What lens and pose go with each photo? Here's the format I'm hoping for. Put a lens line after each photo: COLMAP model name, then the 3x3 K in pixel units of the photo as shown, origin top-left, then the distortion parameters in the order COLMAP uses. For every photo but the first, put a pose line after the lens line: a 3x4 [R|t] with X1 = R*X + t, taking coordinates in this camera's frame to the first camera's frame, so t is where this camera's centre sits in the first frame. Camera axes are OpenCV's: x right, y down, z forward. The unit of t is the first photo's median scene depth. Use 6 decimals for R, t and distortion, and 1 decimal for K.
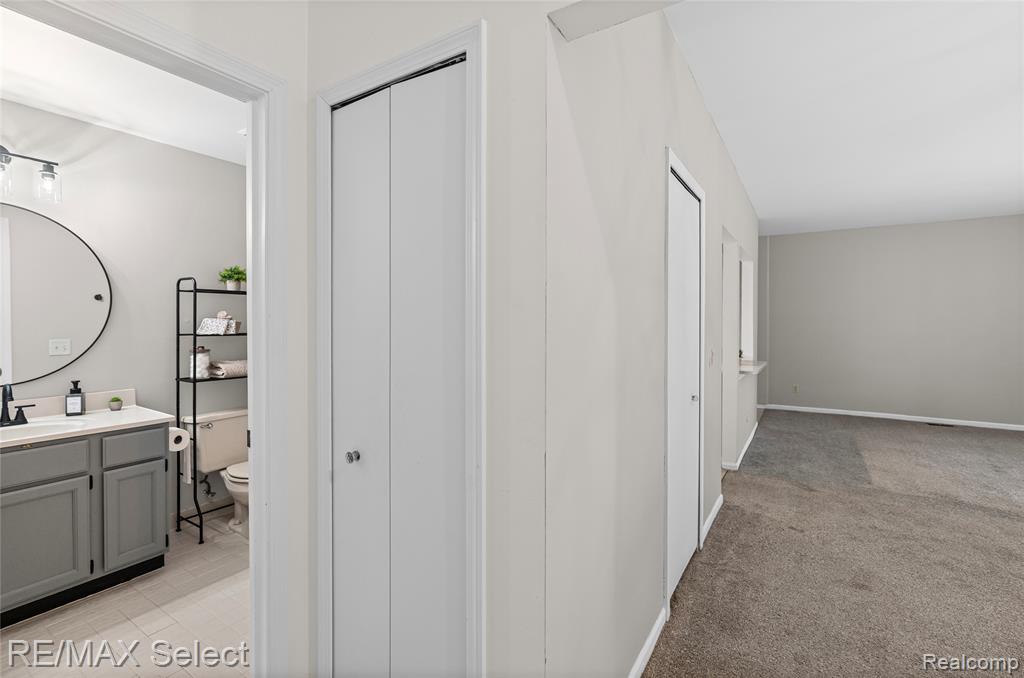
lens RADIAL K [[469.5, 0, 499.9], [0, 469.5, 330.9], [0, 0, 1]] dist [0.000472, 0.001211]
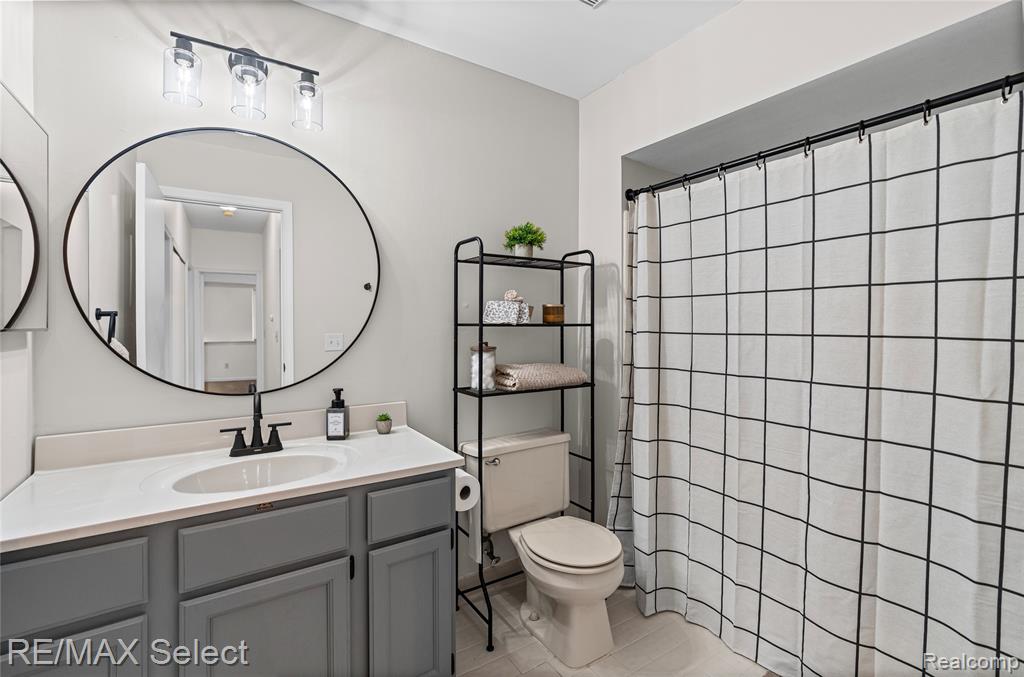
lens RADIAL K [[469.5, 0, 499.9], [0, 469.5, 330.4], [0, 0, 1]] dist [0.000472, 0.001211]
pose [[0.906359, 0.000553, -0.422507, -0.347978], [-0.002201, 0.999992, -0.003411, 0.019300], [0.422502, 0.004022, 0.906353, 0.417445]]
